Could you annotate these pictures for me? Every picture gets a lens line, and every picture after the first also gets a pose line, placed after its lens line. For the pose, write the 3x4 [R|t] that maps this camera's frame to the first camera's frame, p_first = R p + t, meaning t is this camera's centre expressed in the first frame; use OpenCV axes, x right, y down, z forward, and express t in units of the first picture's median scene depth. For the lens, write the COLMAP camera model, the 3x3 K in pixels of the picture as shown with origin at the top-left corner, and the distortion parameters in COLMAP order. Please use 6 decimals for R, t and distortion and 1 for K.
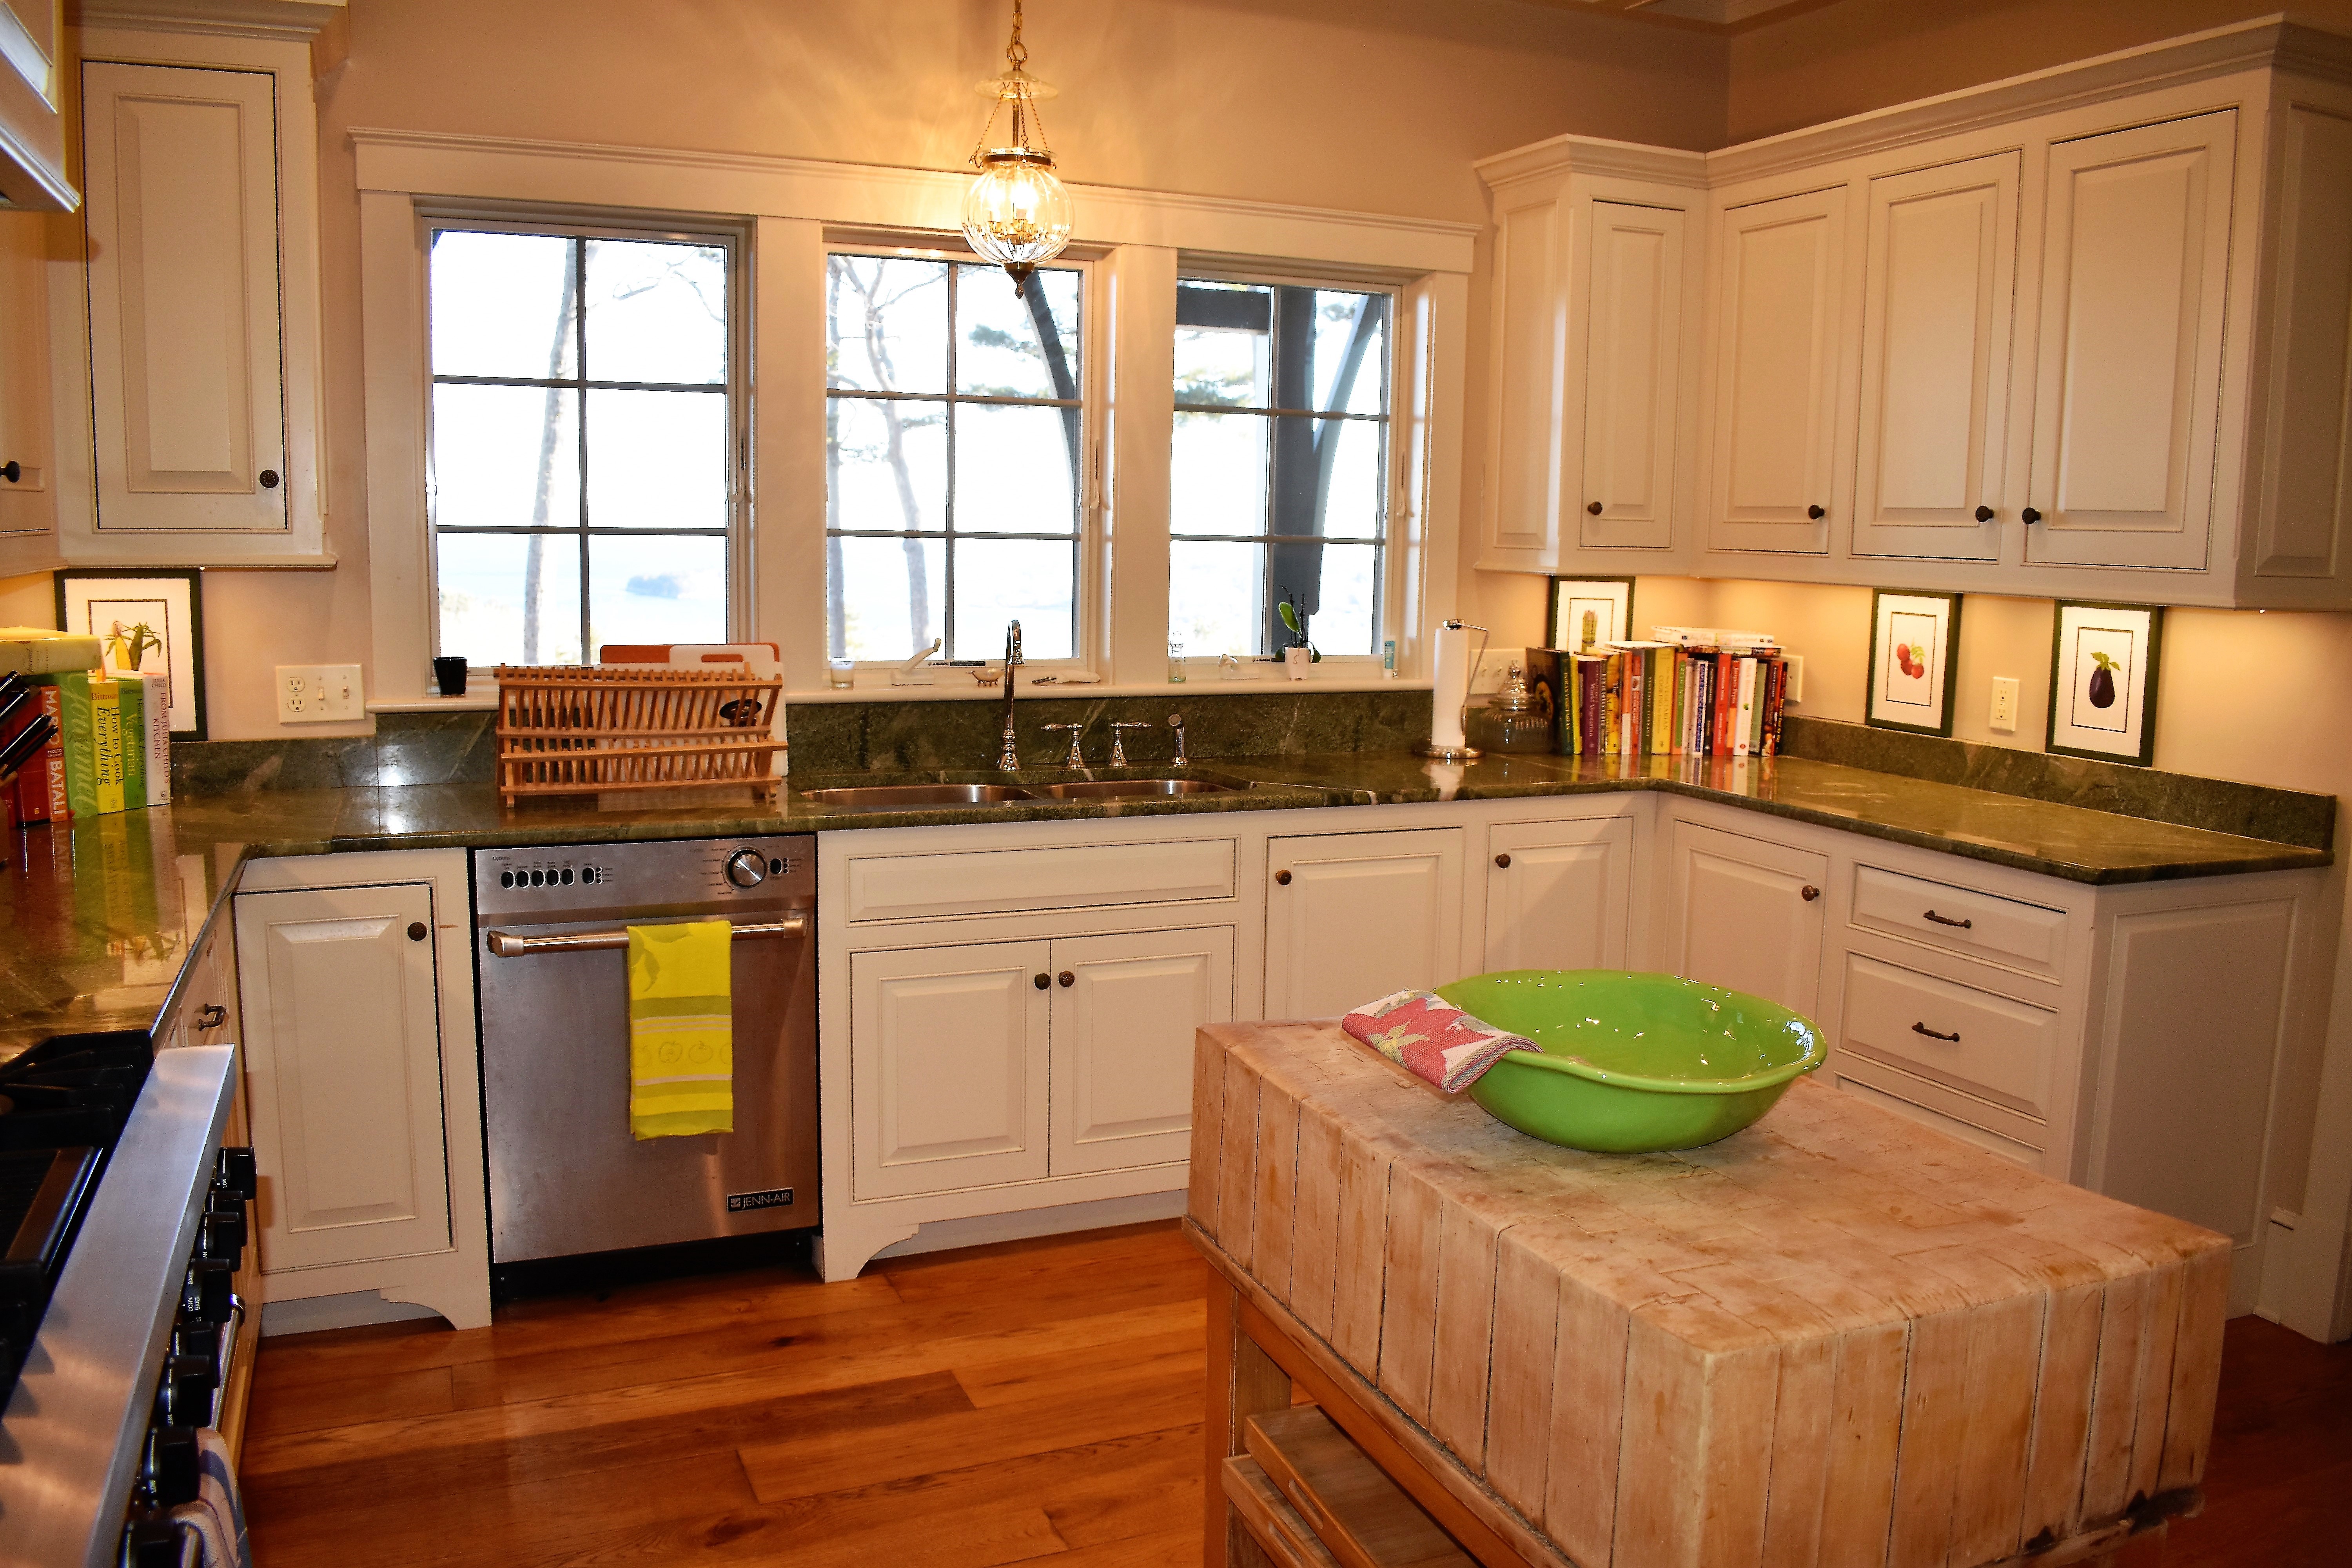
lens RADIAL K [[1843.4, 0, 1180.8], [0, 1843.4, 797.8], [0, 0, 1]] dist [-0.092207, 0.011112]
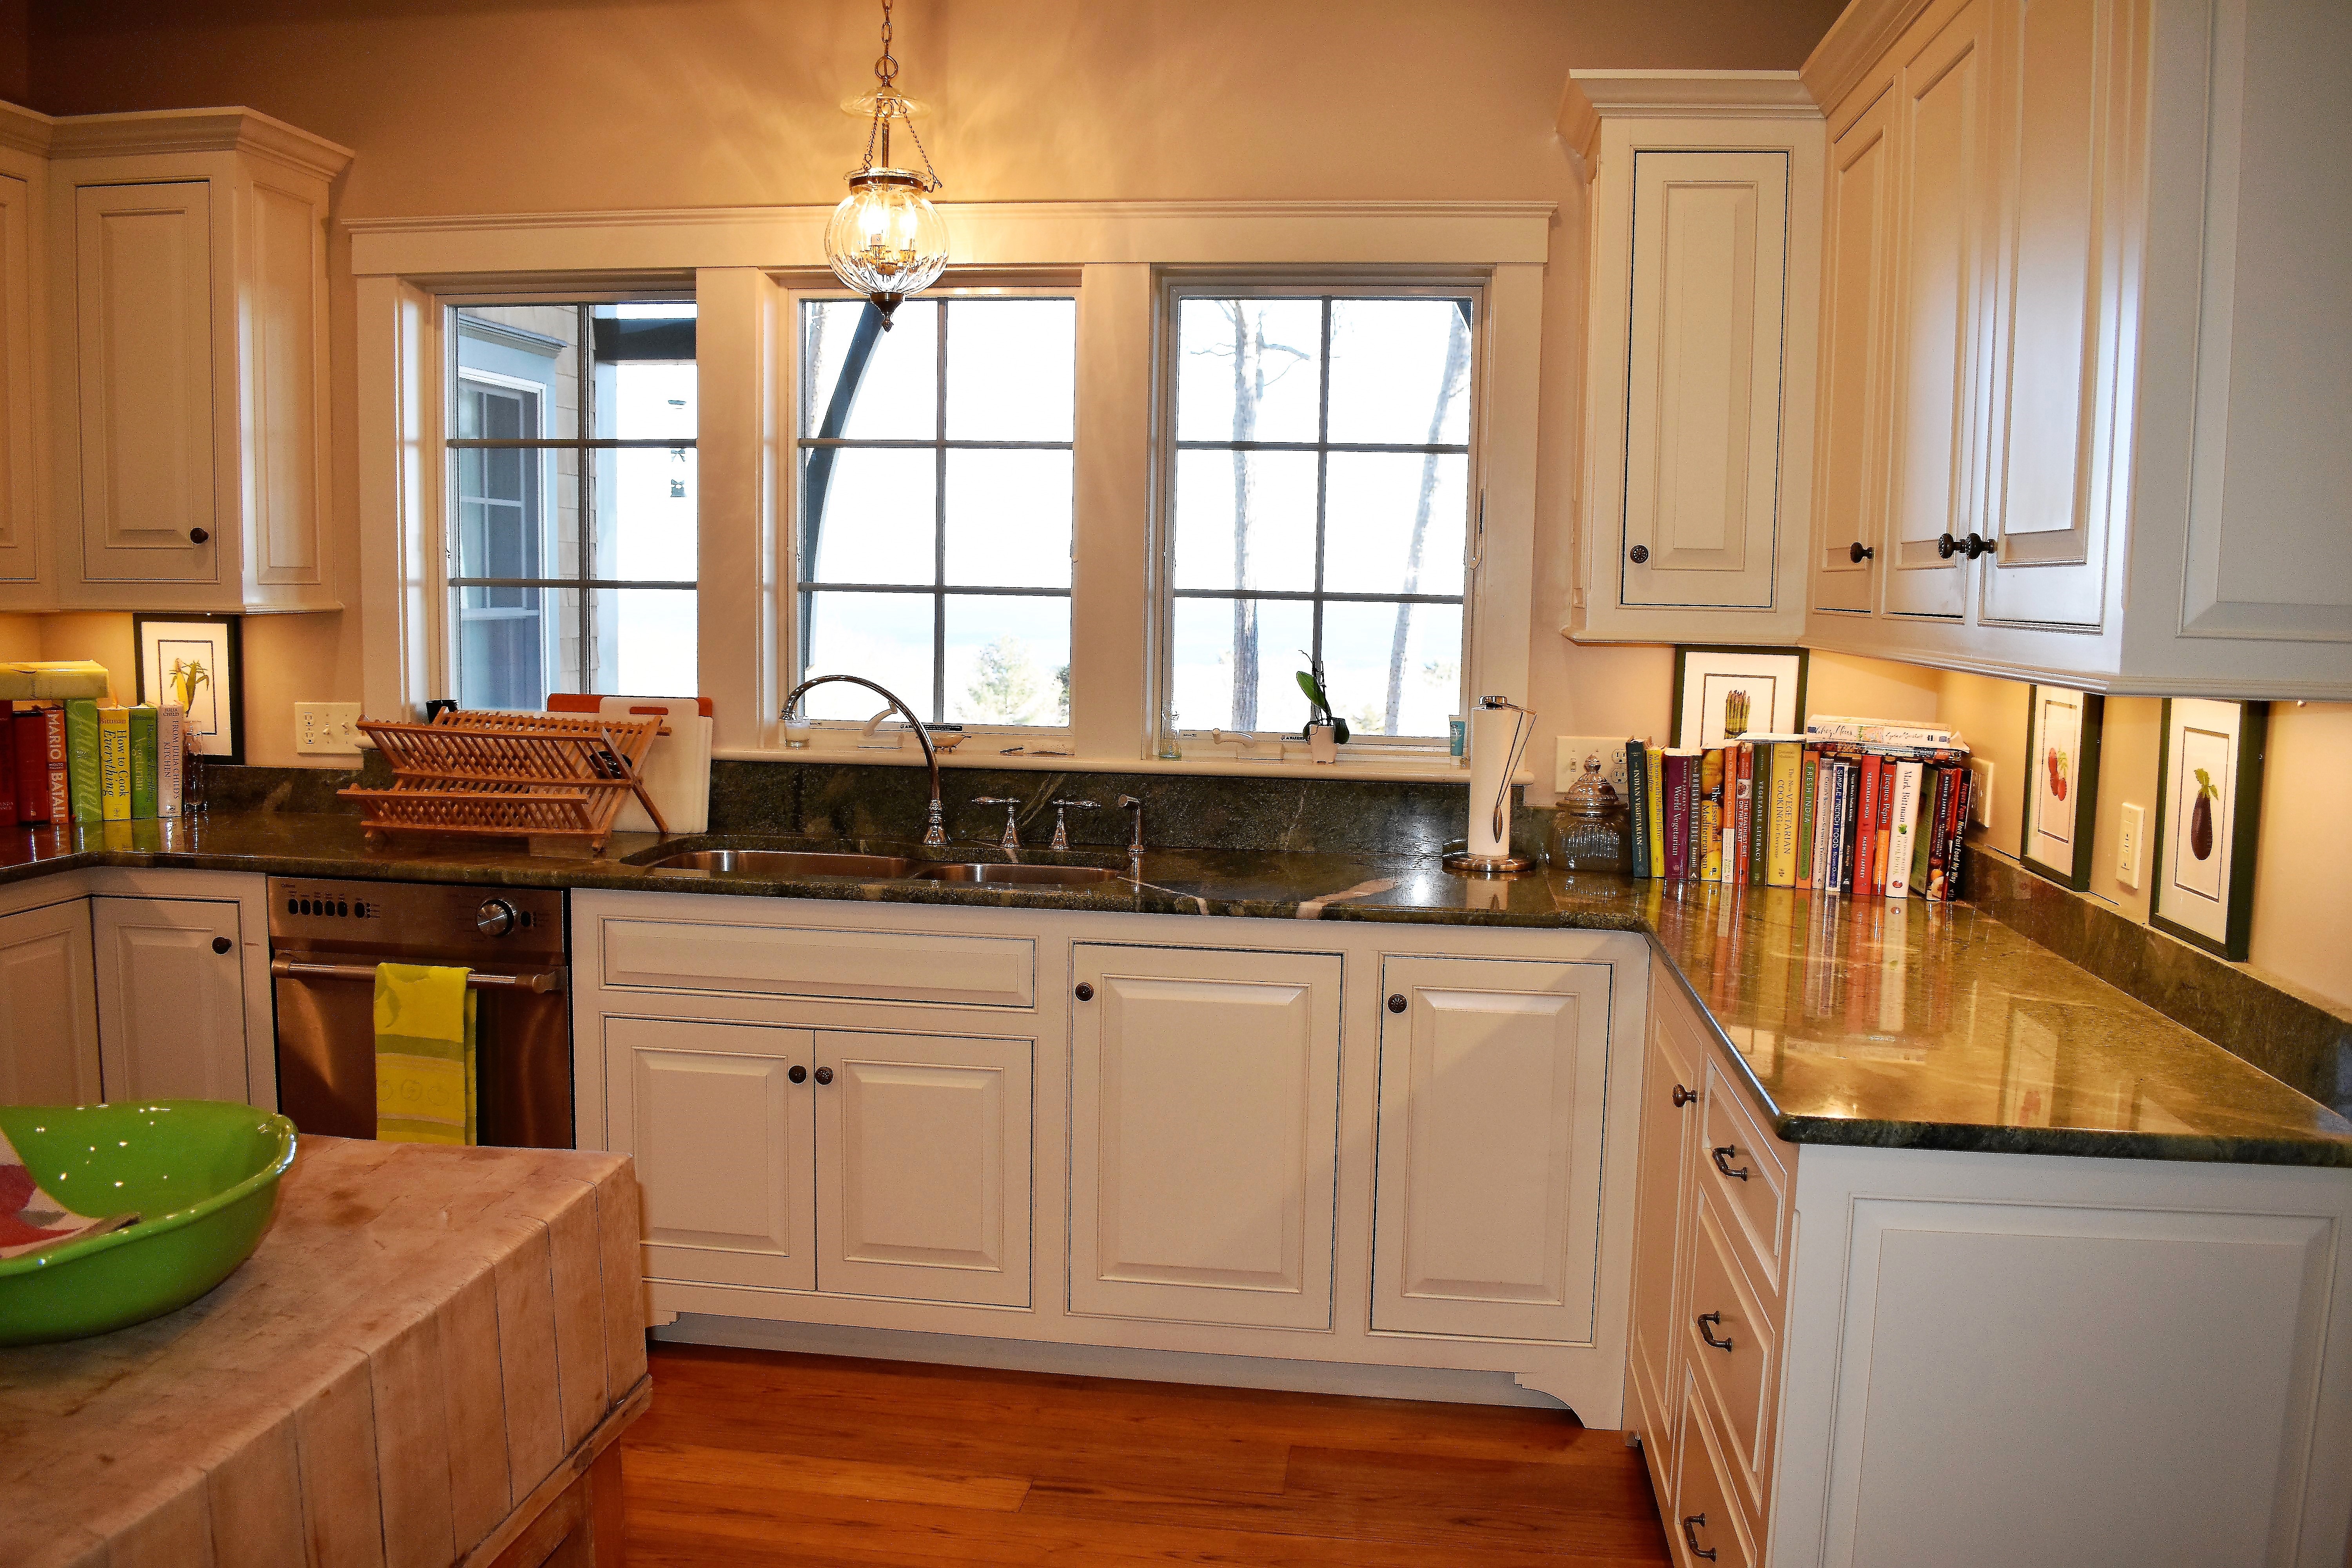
lens RADIAL K [[1843.4, 0, 1180.8], [0, 1843.4, 797.8], [0, 0, 1]] dist [-0.092207, 0.011112]
pose [[0.859574, 0.056265, -0.507904, 0.481413], [-0.076969, 0.996836, -0.019833, -0.029642], [0.505182, 0.056140, 0.861185, 0.273441]]
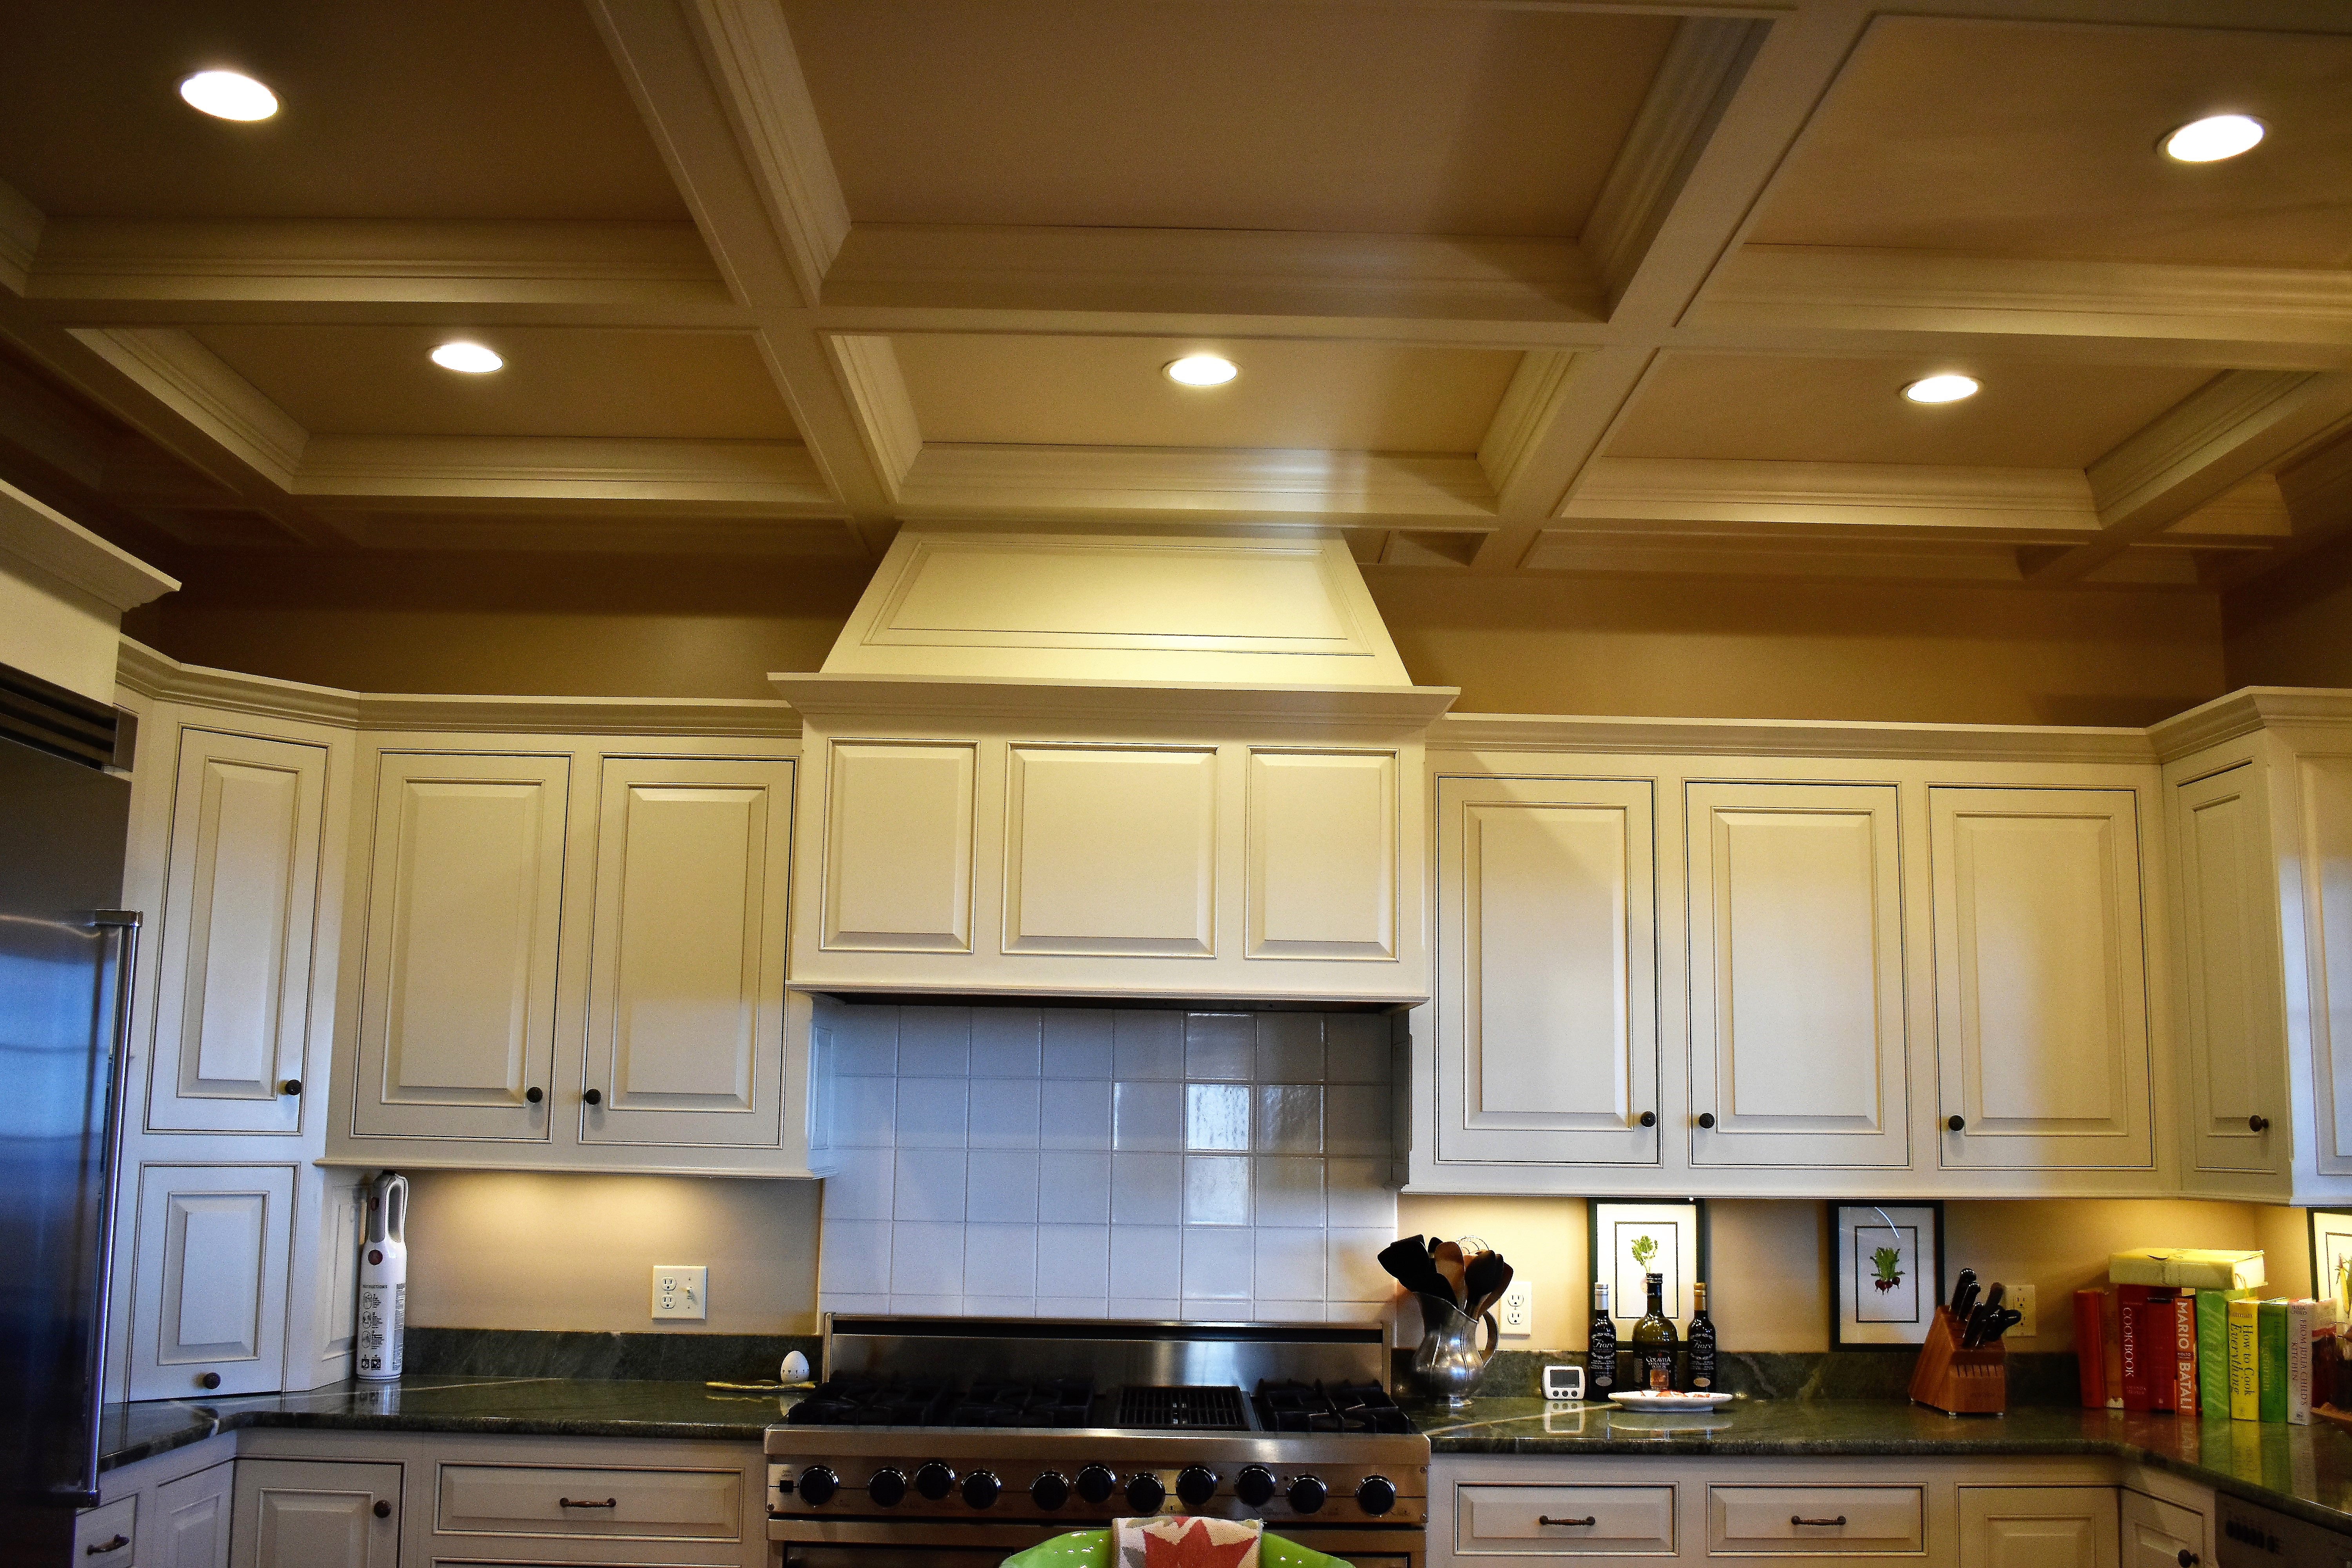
lens RADIAL K [[2096.2, 0, 1187.0], [0, 2096.2, 787.2], [0, 0, 1]] dist [-0.084154, 0.008480]
pose [[-0.380405, -0.171626, -0.908755, 0.713191], [-0.158600, 0.980179, -0.118725, -0.100189], [0.911119, 0.098965, -0.400085, 0.695855]]
